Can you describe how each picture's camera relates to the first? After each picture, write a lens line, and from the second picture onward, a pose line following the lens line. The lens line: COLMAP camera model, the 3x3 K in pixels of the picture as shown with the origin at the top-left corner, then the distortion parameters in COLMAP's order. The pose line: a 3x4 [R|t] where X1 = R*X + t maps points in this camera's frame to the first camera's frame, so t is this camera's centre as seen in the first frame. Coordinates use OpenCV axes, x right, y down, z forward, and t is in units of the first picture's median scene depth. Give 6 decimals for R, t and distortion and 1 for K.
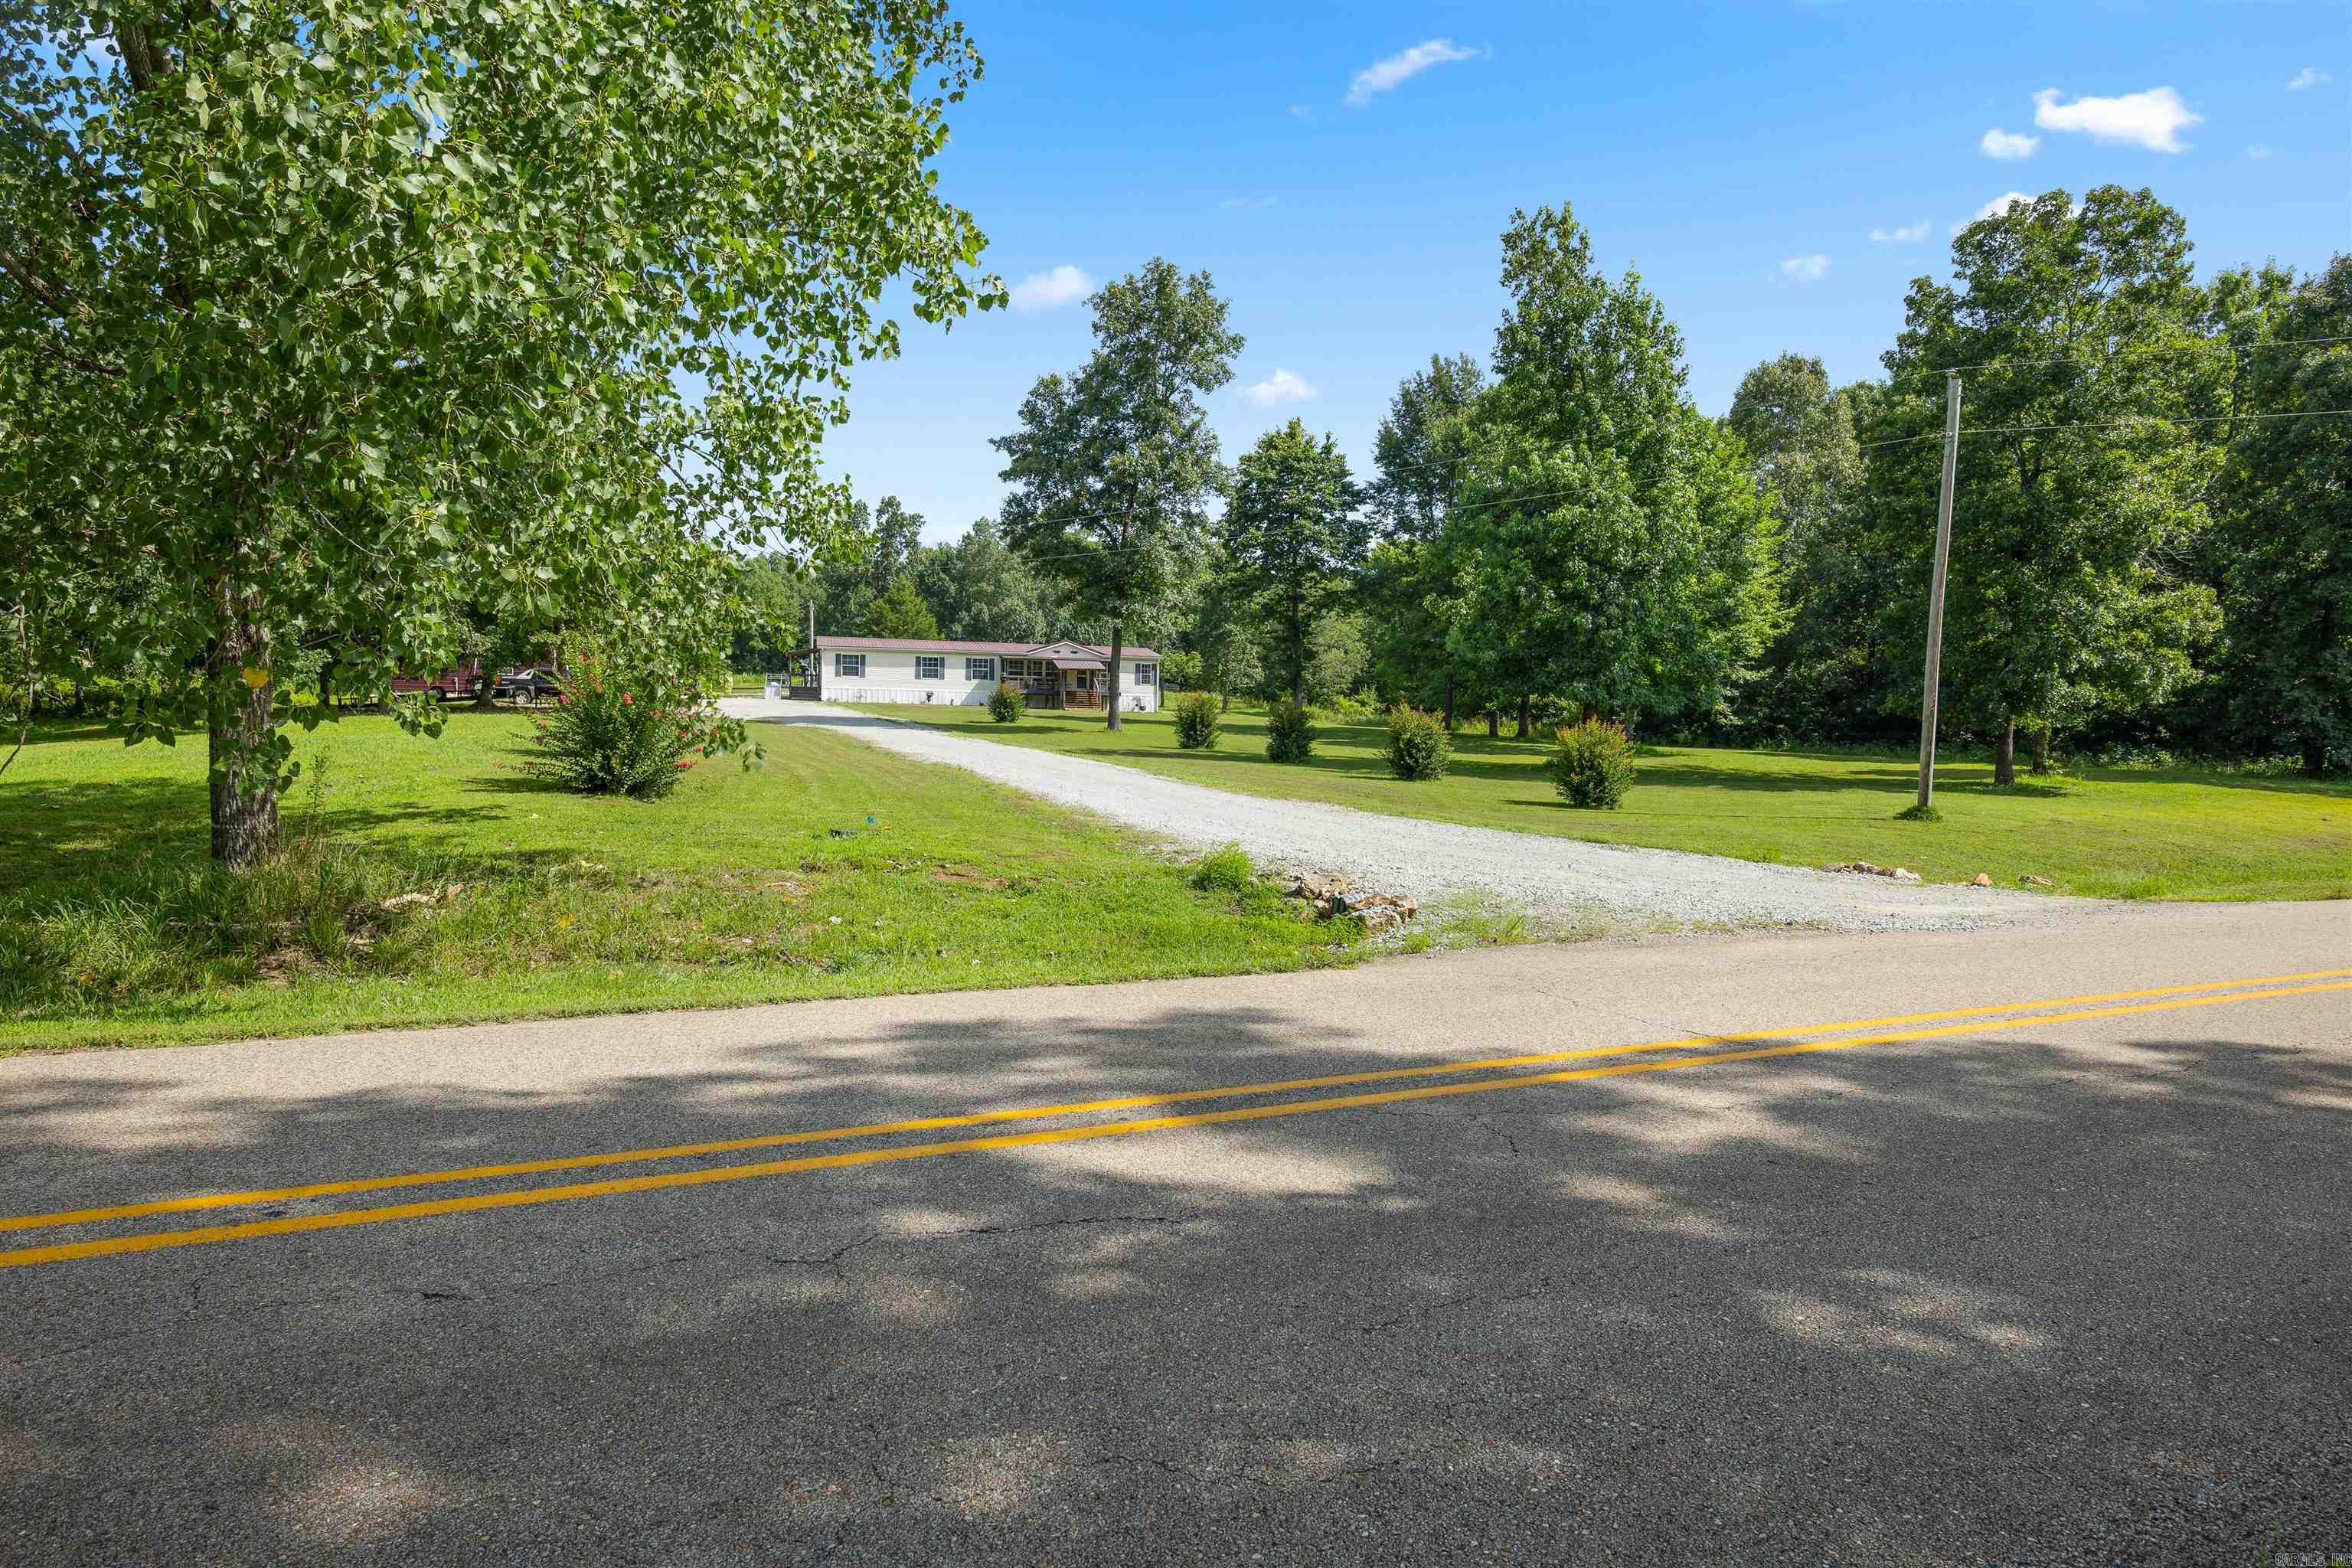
lens RADIAL K [[1318.4, 0, 1176.0], [0, 1318.4, 784.0], [0, 0, 1]] dist [0.000418, 0.000003]
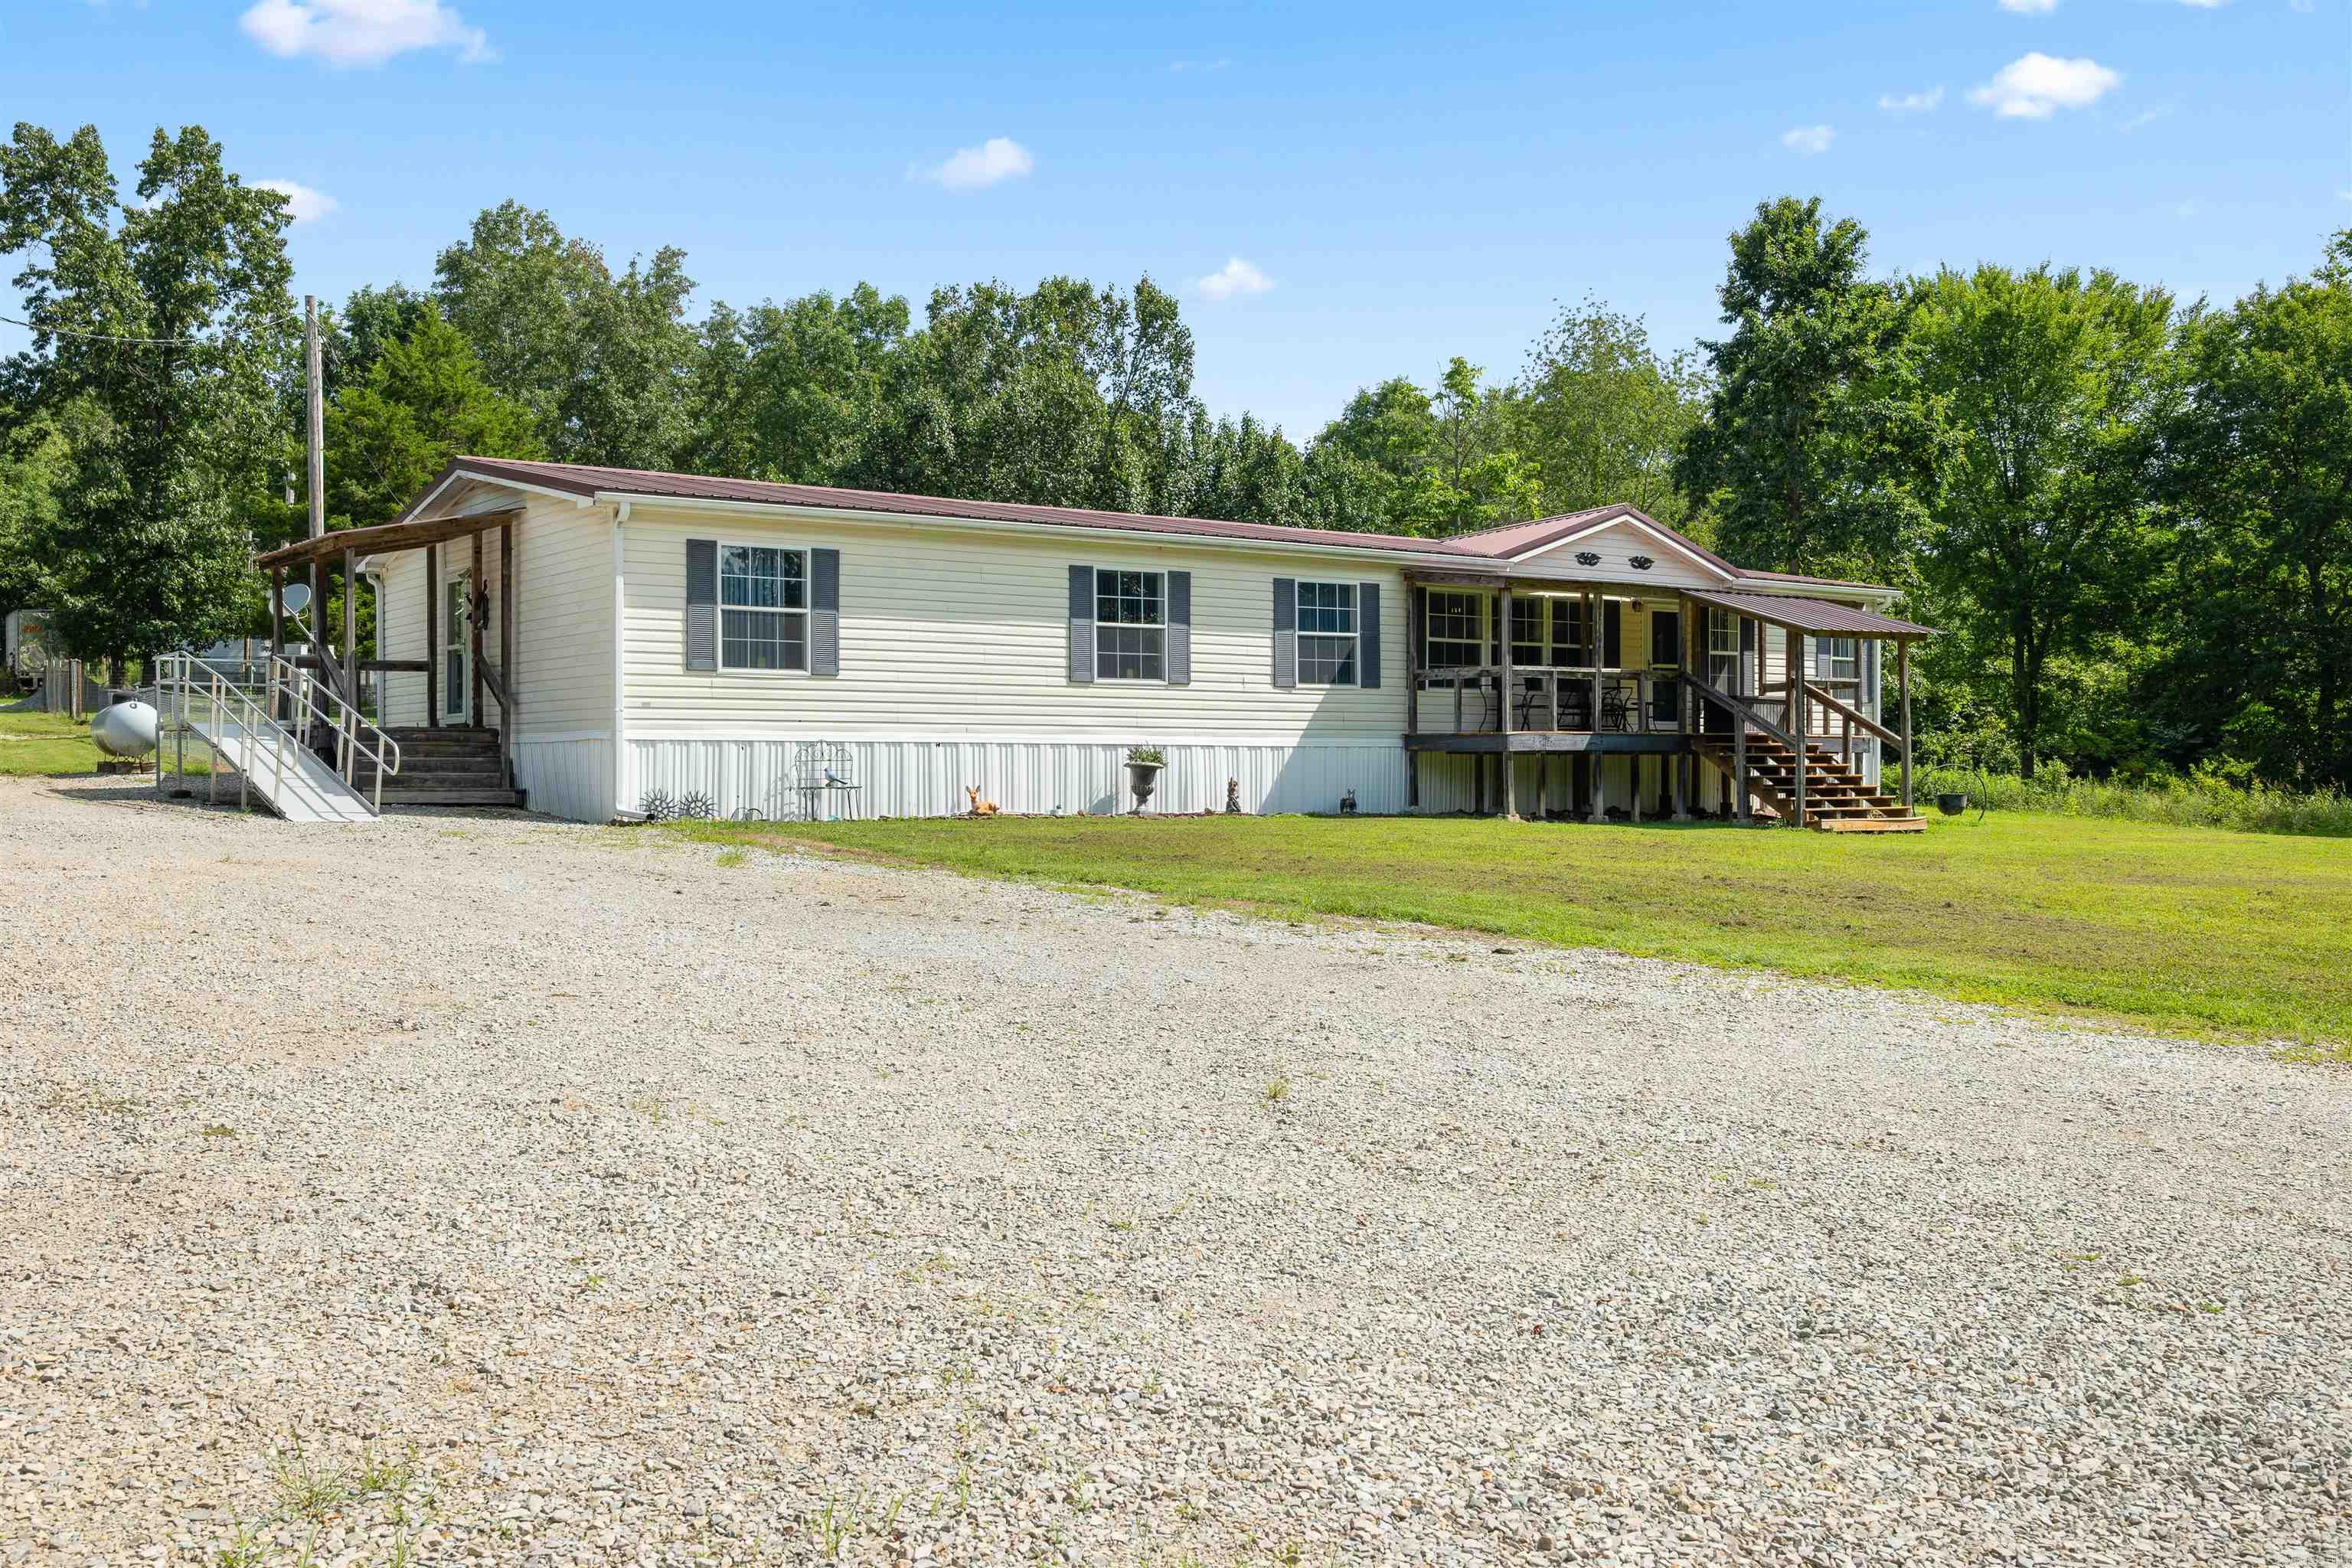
lens RADIAL K [[2170.8, 0, 1249.2], [0, 2170.8, 780.4], [0, 0, 1]] dist [0.002027, -0.002101]
pose [[0.928987, -0.023363, 0.369374, -0.287560], [0.037979, 0.998755, -0.032349, -0.053712], [-0.368159, 0.044080, 0.928718, 0.690716]]
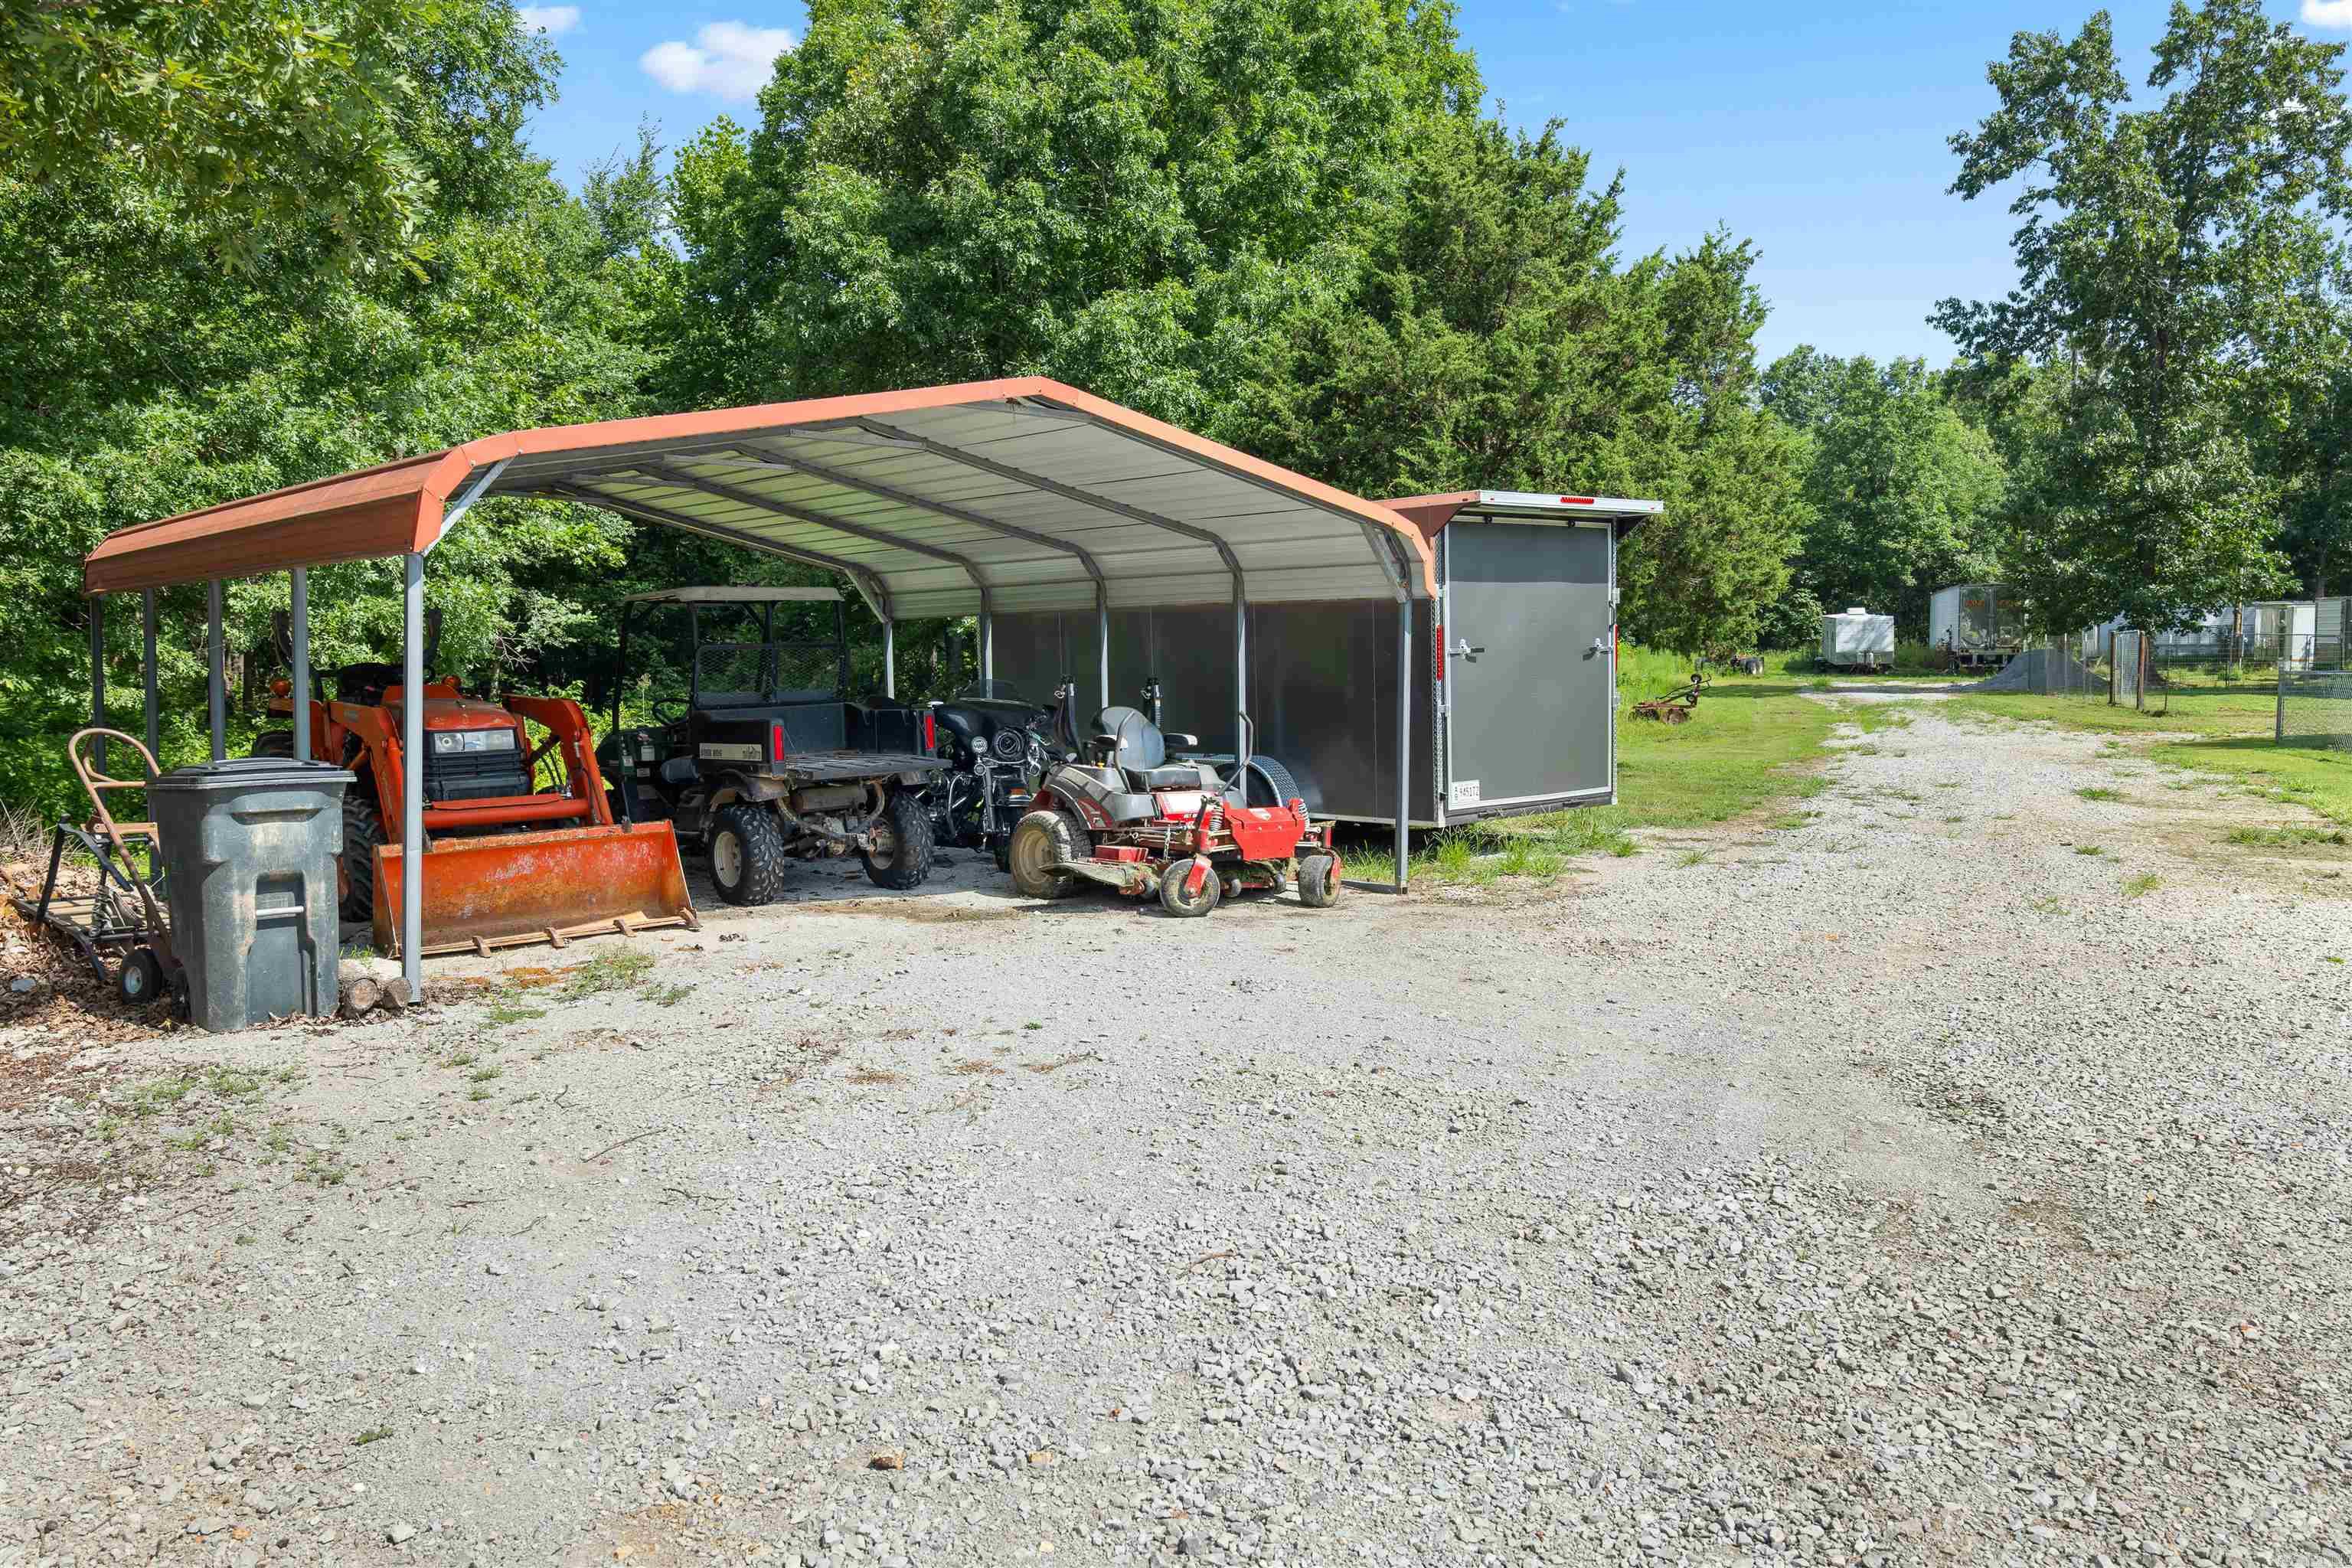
lens RADIAL K [[1737.8, 0, 1135.6], [0, 1737.8, 773.3], [0, 0, 1]] dist [-0.007482, -0.004684]
pose [[0.868856, 0.007906, -0.495001, -0.377107], [-0.019798, 0.999627, -0.018786, -0.078873], [0.494669, 0.026122, 0.868689, 0.961436]]
